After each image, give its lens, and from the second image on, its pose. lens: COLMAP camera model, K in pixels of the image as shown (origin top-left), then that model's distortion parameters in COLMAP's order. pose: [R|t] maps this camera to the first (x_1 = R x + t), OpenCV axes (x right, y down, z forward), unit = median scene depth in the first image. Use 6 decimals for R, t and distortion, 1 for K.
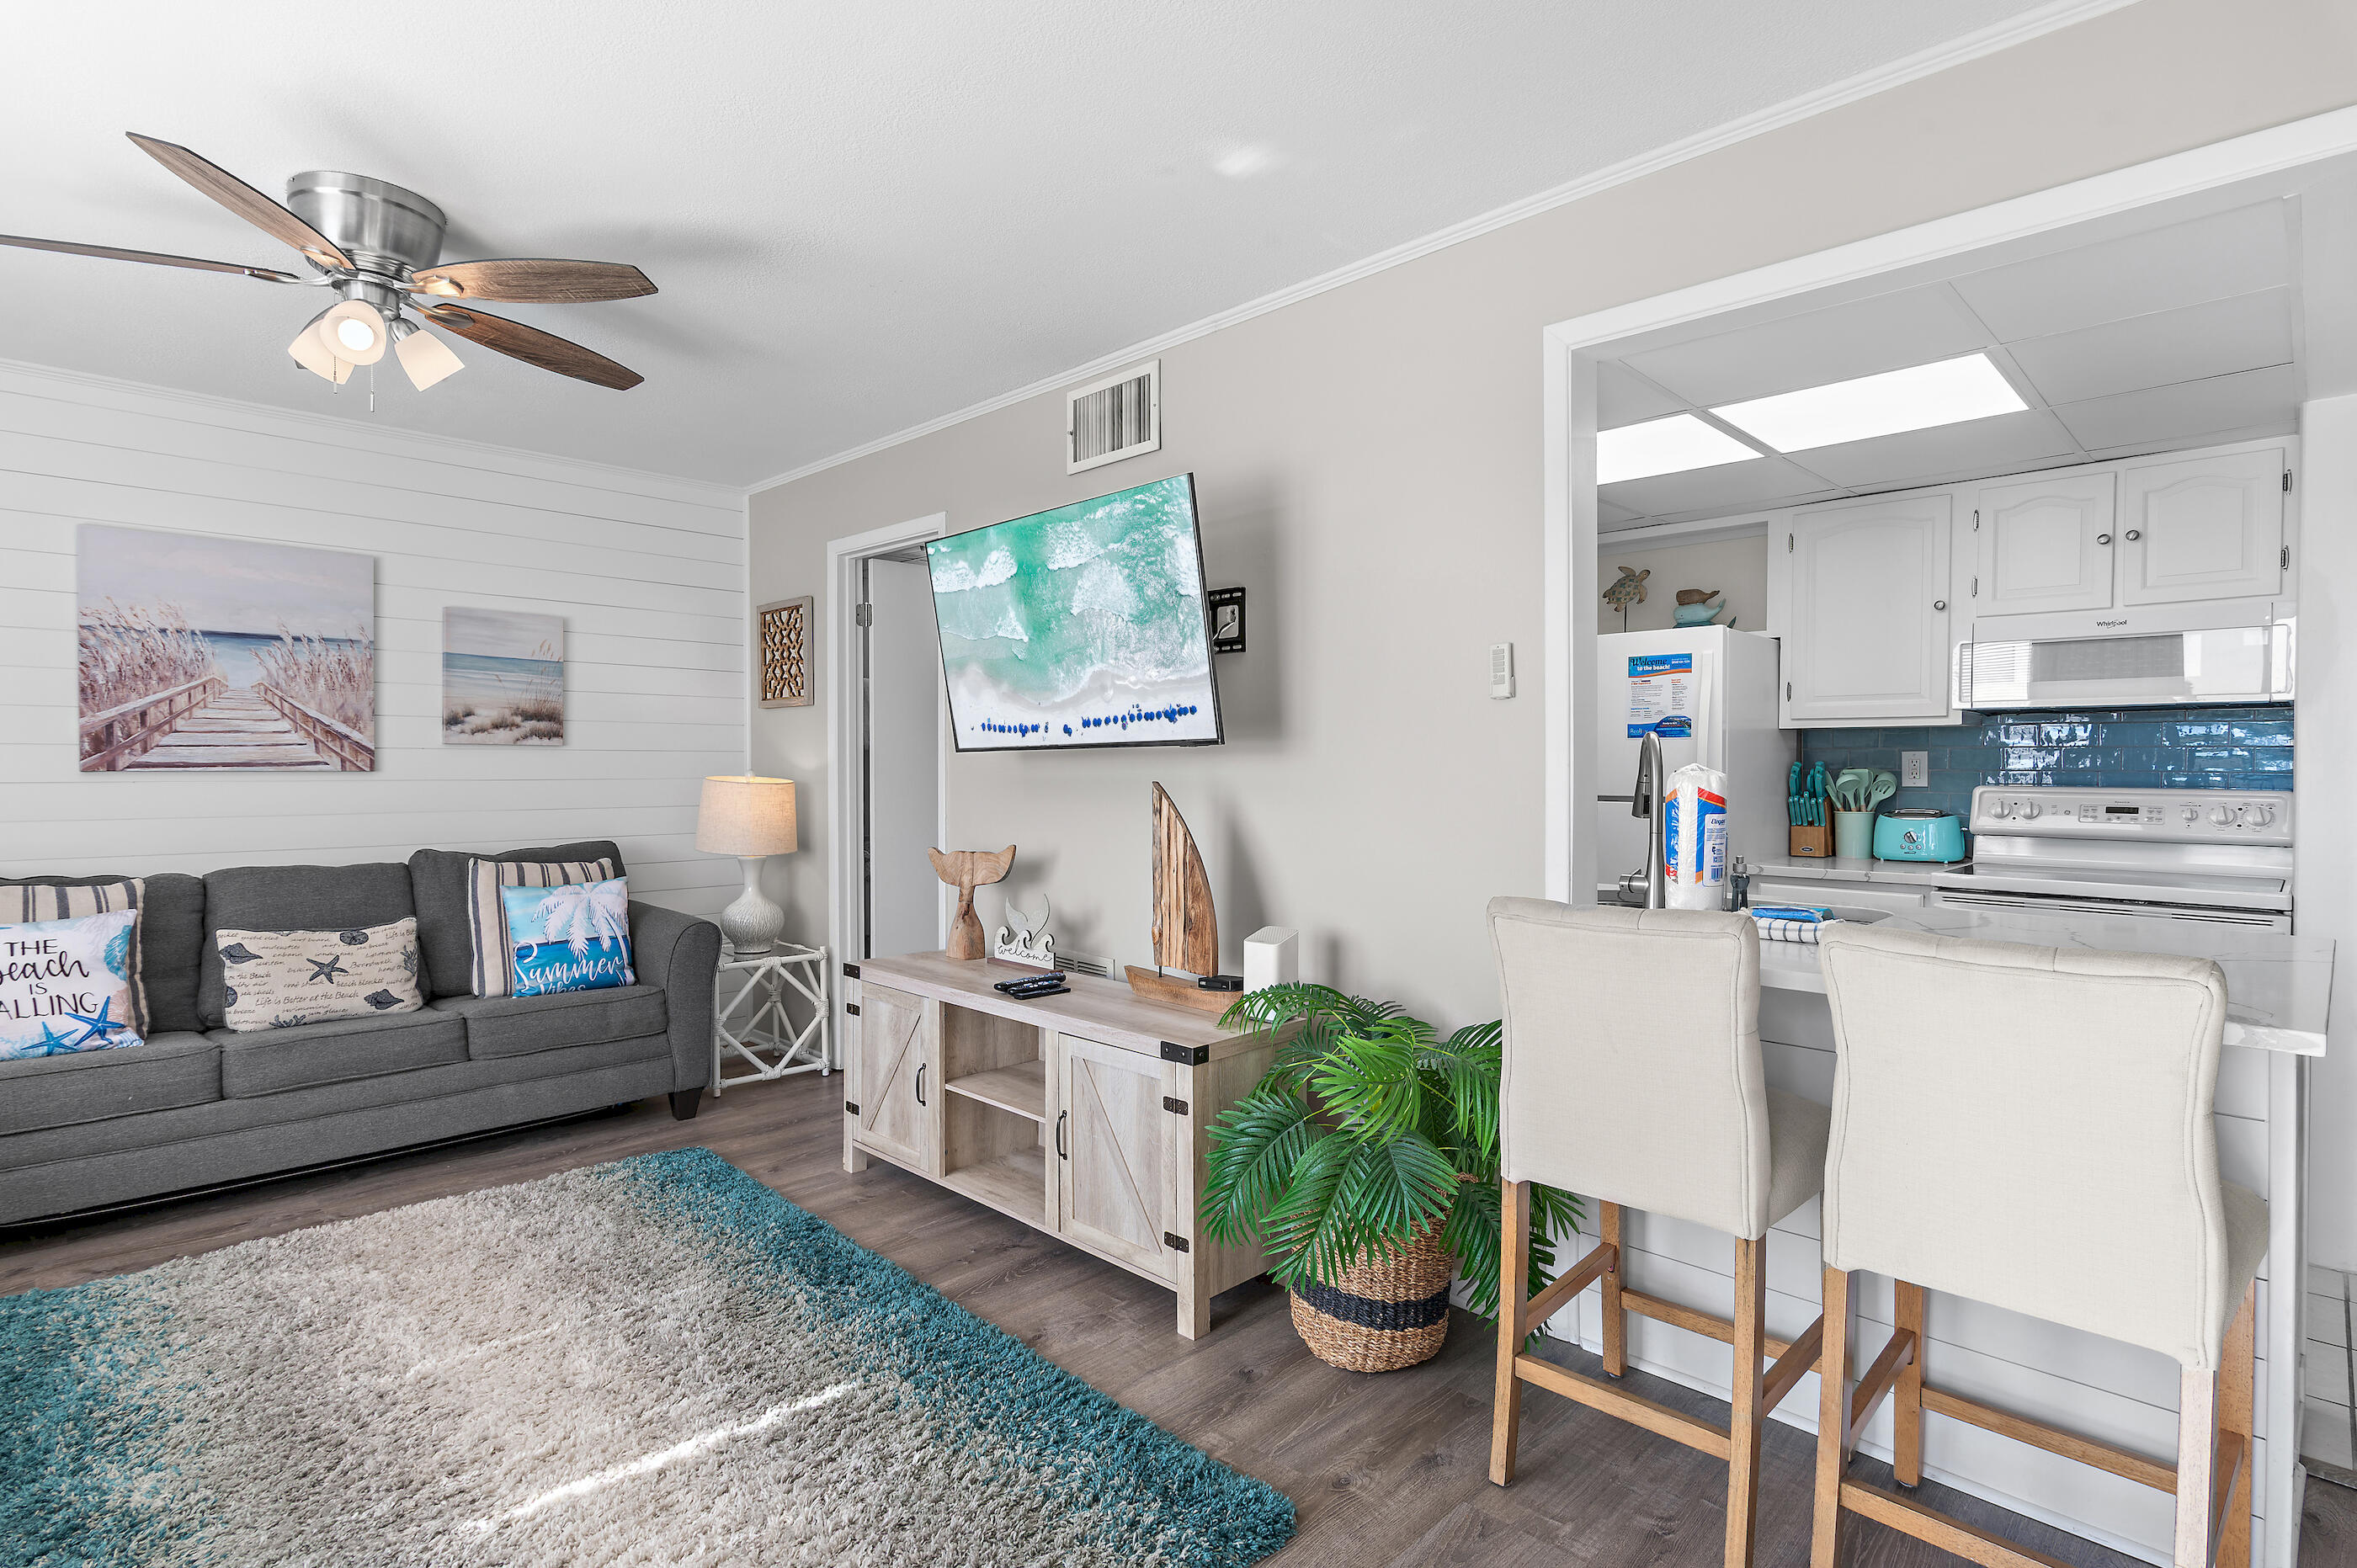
lens RADIAL K [[1164.5, 0, 1183.1], [0, 1164.5, 795.7], [0, 0, 1]] dist [0.002362, 0.000527]
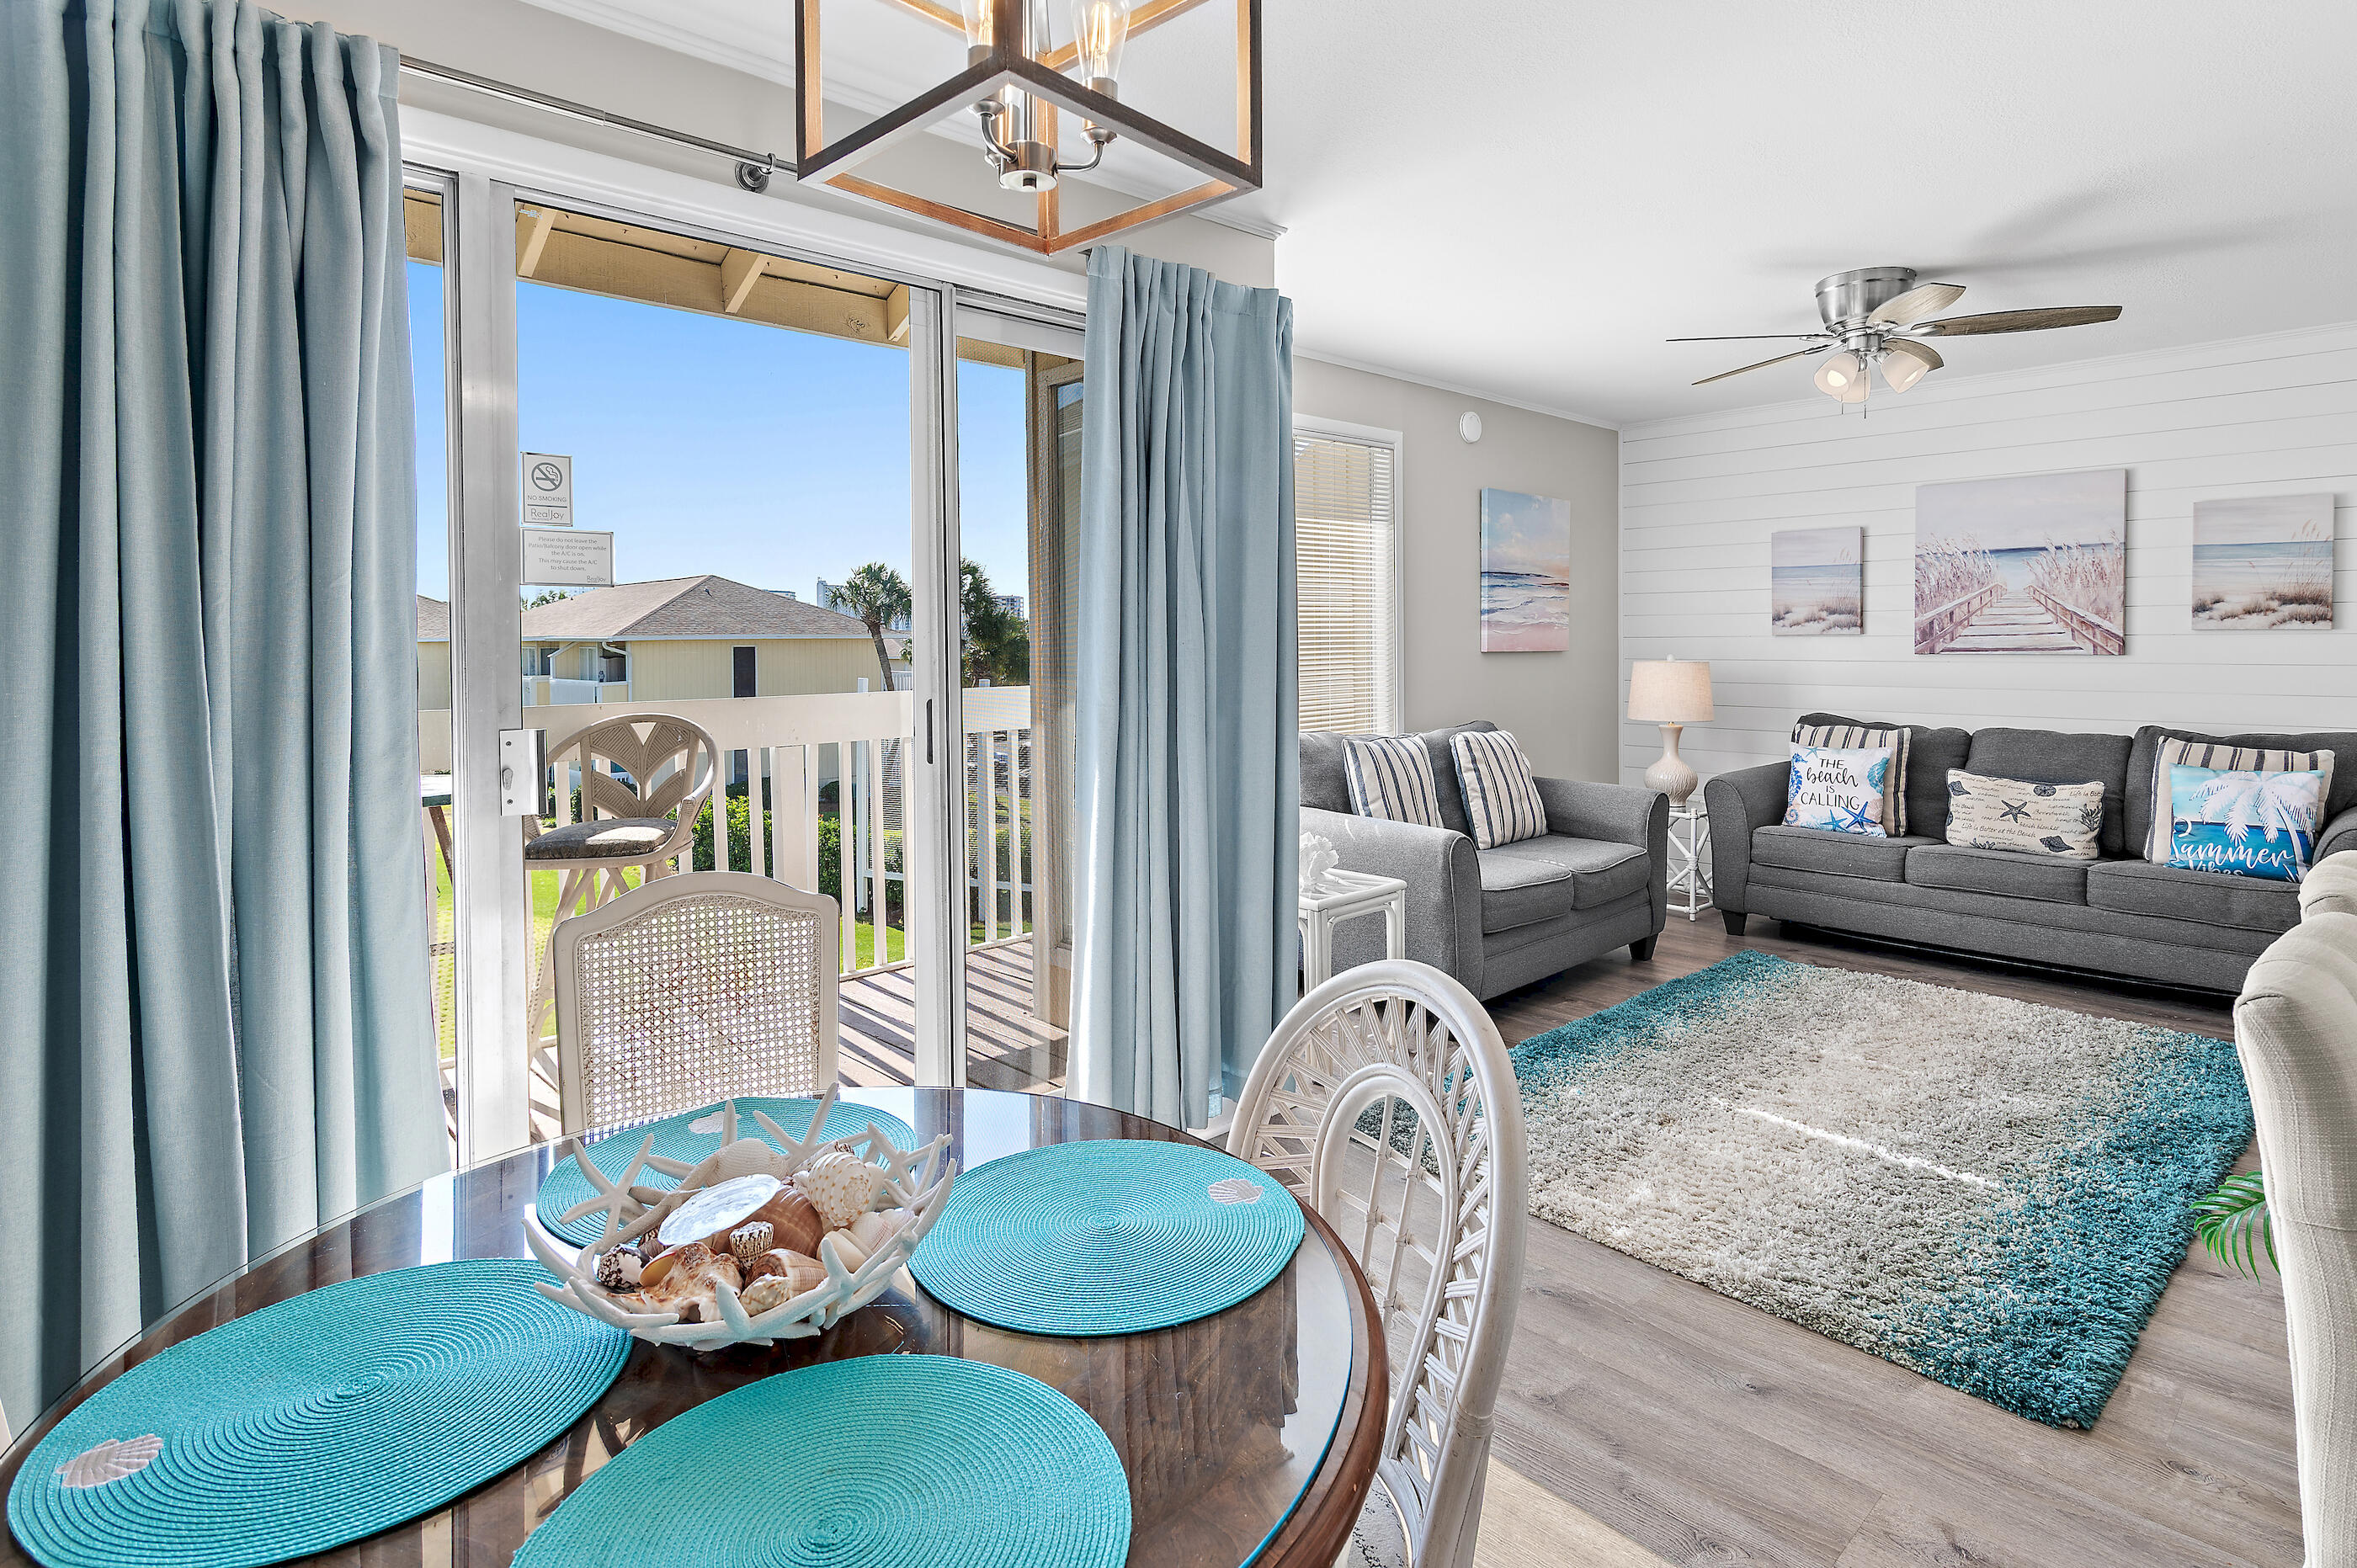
lens RADIAL K [[1205.2, 0, 1185.4], [0, 1205.2, 660.2], [0, 0, 1]] dist [0.001109, 0.000685]
pose [[-0.037711, 0.017464, -0.999136, 0.582368], [-0.018606, 0.999662, 0.018176, -0.022274], [0.999115, 0.019276, -0.037374, 0.129659]]
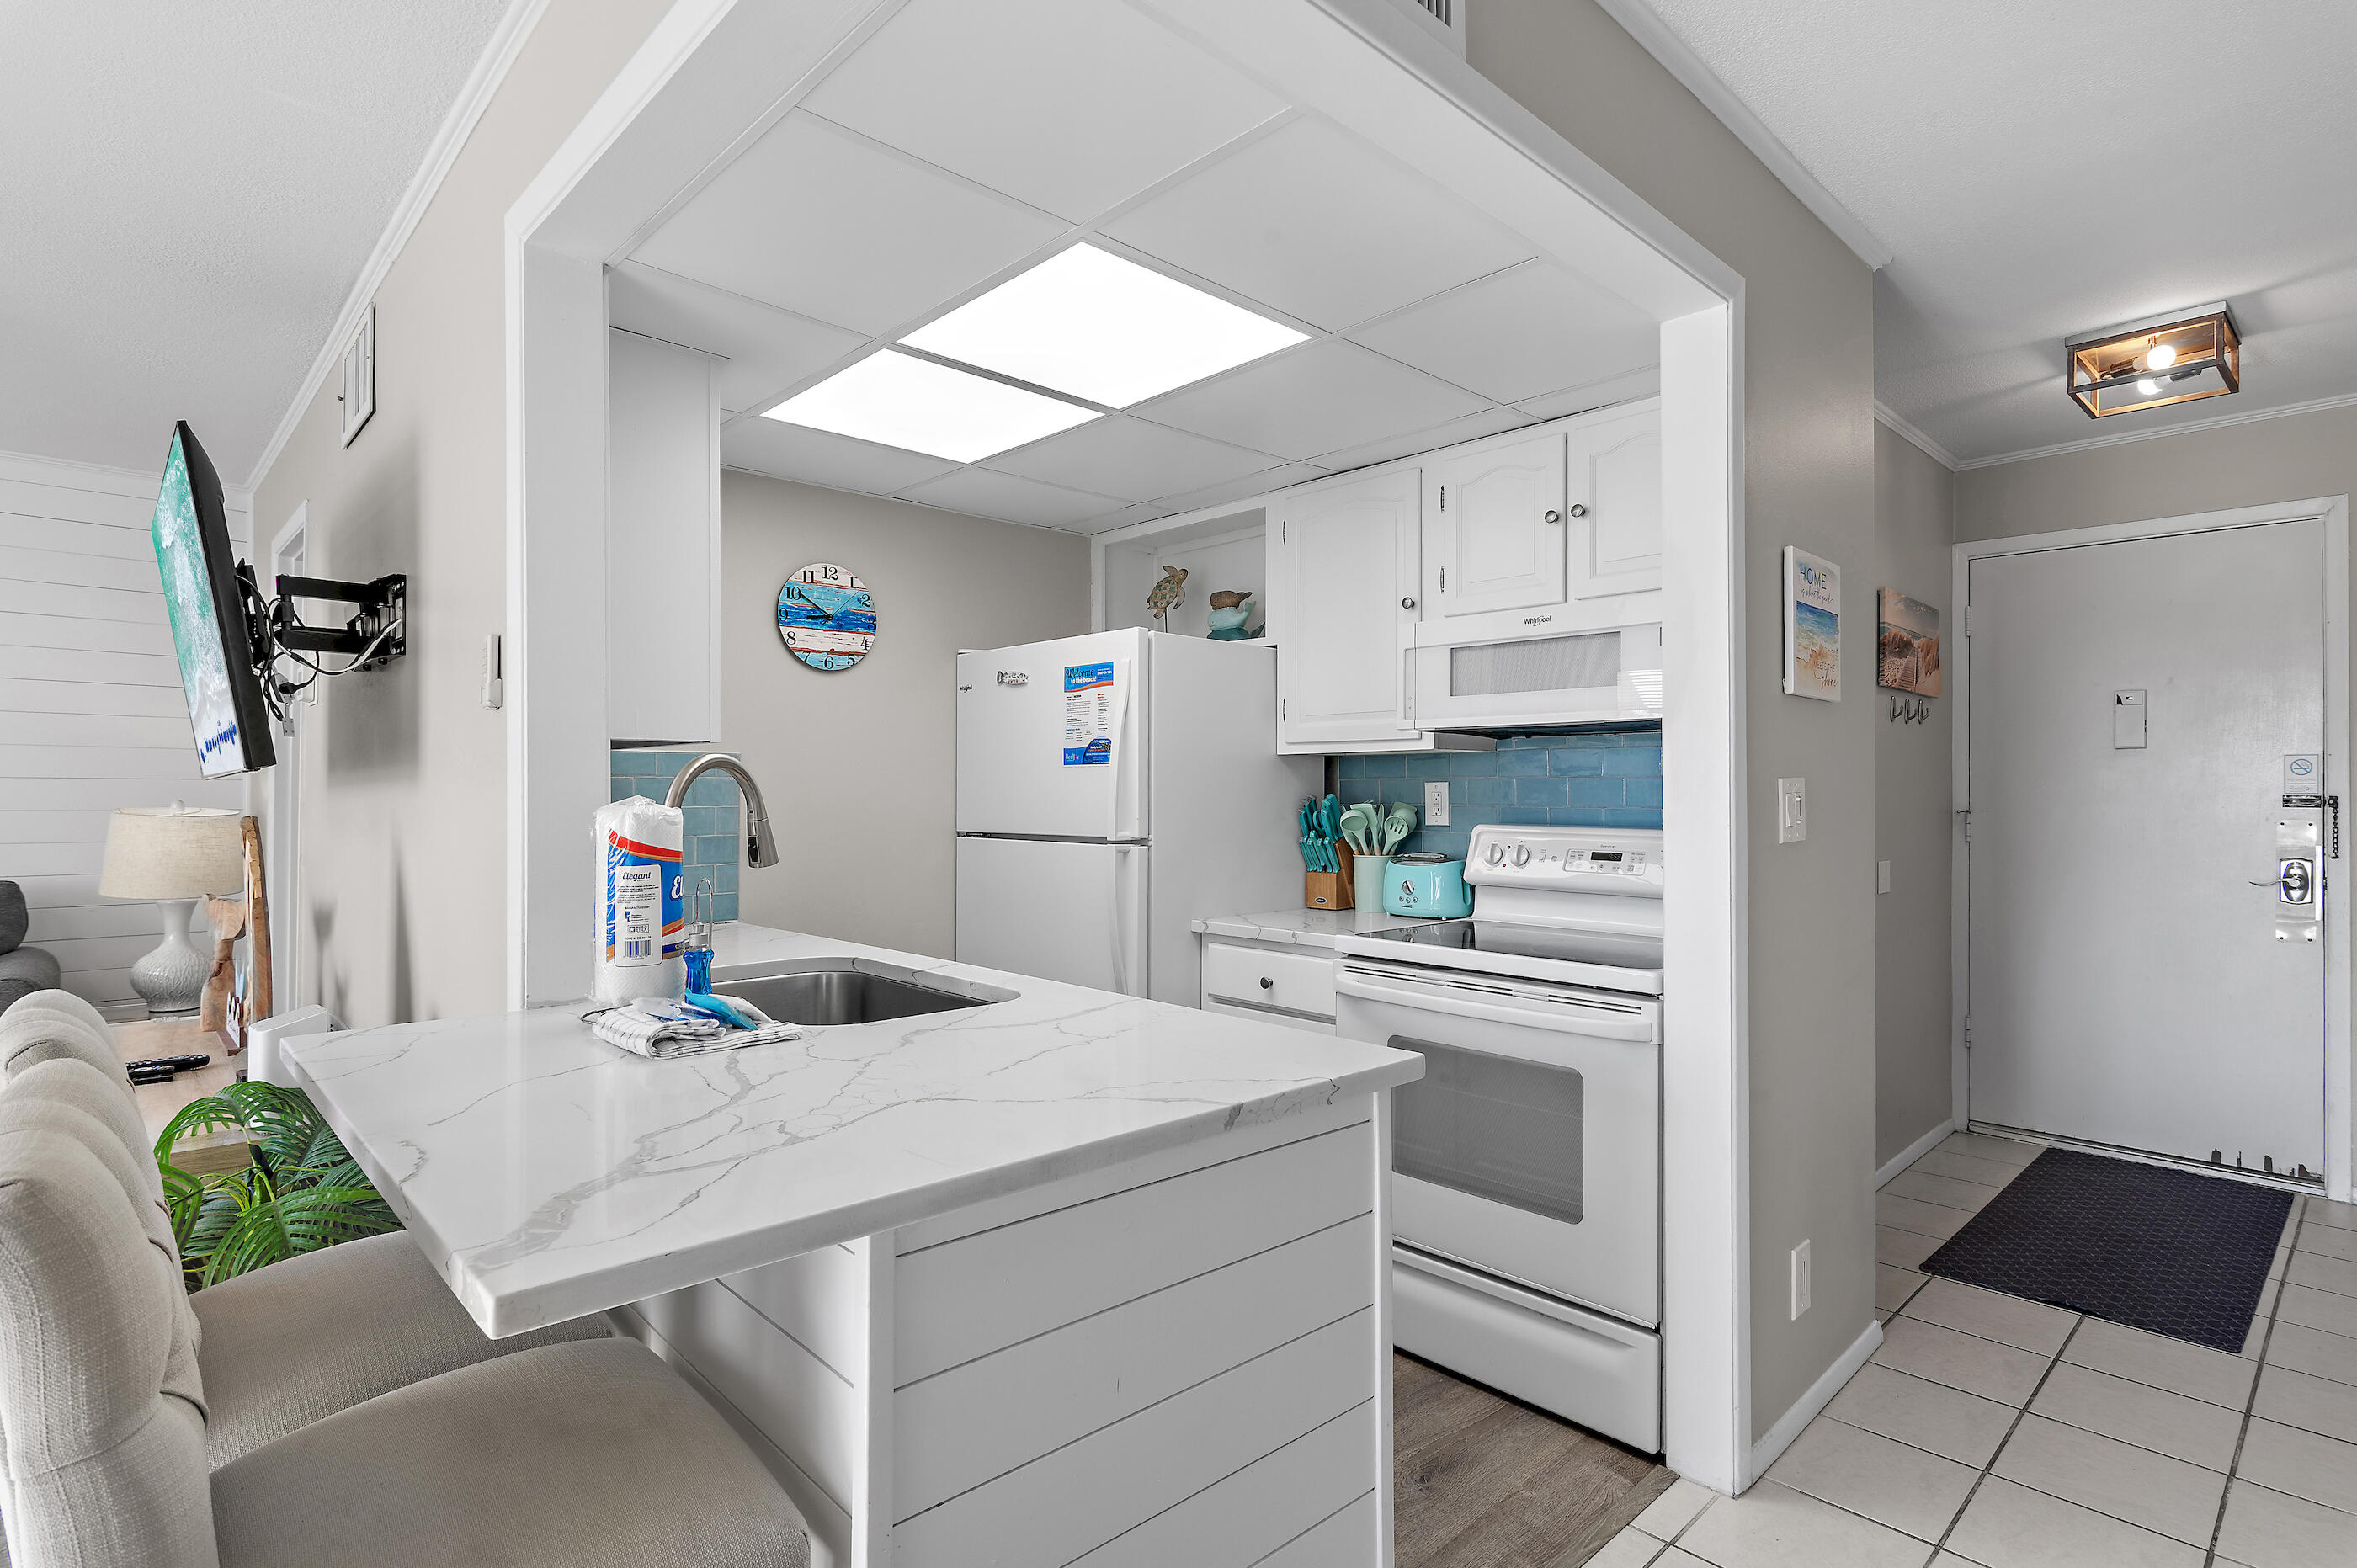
lens RADIAL K [[1164.5, 0, 1183.1], [0, 1164.5, 795.7], [0, 0, 1]] dist [0.002362, 0.000527]
pose [[0.999407, 0.002929, -0.034306, 0.502111], [-0.003859, 0.999626, -0.027086, -0.005827], [0.034214, 0.027202, 0.999044, 0.178437]]
